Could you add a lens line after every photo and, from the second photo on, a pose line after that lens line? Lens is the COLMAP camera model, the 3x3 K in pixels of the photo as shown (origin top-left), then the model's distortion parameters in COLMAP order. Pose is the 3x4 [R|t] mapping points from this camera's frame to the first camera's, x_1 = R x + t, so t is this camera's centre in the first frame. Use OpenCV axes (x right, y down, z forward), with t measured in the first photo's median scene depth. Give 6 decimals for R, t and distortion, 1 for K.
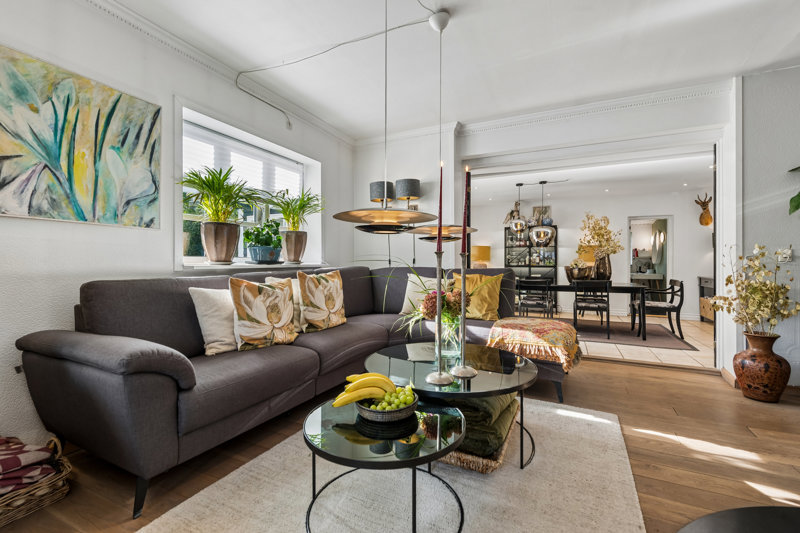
lens RADIAL K [[357.1, 0, 399.6], [0, 357.1, 264.2], [0, 0, 1]] dist [0.004651, 0.000463]
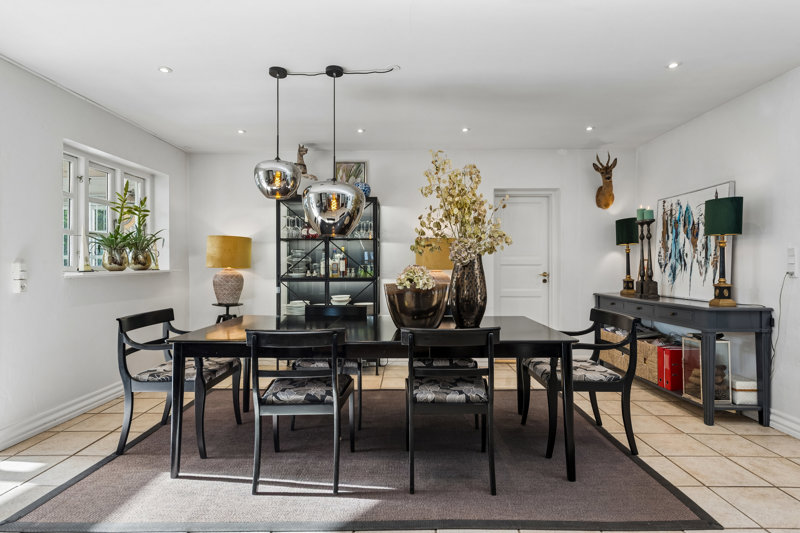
lens RADIAL K [[438.1, 0, 400.2], [0, 438.1, 265.0], [0, 0, 1]] dist [-0.000021, 0.000020]
pose [[0.910158, -0.004967, 0.414231, 0.241469], [0.008216, 0.999948, -0.006062, -0.010990], [-0.414179, 0.008921, 0.910152, 0.483750]]
